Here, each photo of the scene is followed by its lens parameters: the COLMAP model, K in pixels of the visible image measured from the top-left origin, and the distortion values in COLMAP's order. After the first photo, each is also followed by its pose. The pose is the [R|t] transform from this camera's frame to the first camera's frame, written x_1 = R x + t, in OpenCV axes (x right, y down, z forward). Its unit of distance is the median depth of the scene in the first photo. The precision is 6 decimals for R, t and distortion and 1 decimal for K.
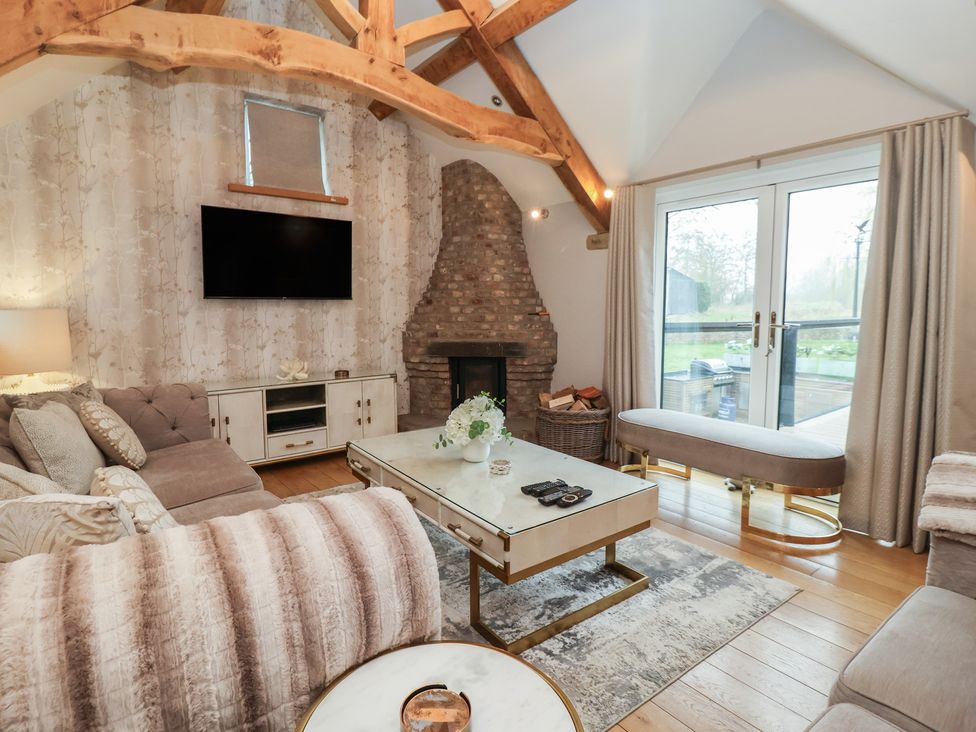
lens RADIAL K [[513.0, 0, 454.3], [0, 513.0, 348.8], [0, 0, 1]] dist [-0.011203, -0.001407]
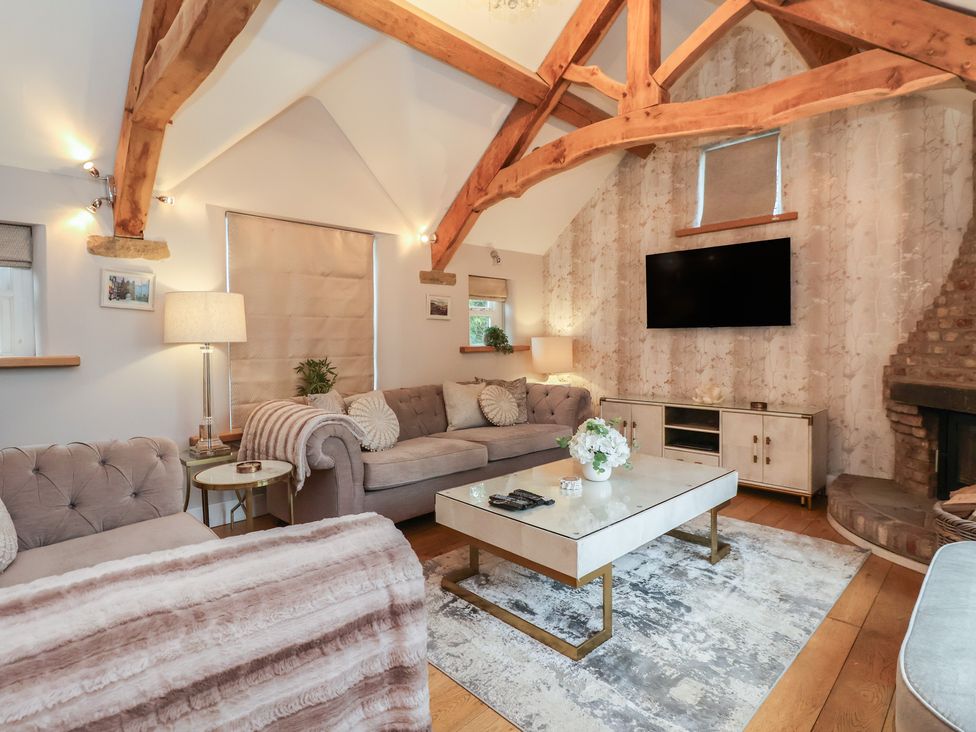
lens RADIAL K [[513.5, 0, 485.4], [0, 513.5, 359.4], [0, 0, 1]] dist [-0.001918, -0.006593]
pose [[0.159076, 0.038460, -0.986517, 0.651470], [-0.074731, 0.996843, 0.026813, -0.023697], [0.984434, 0.069458, 0.161448, 0.376417]]
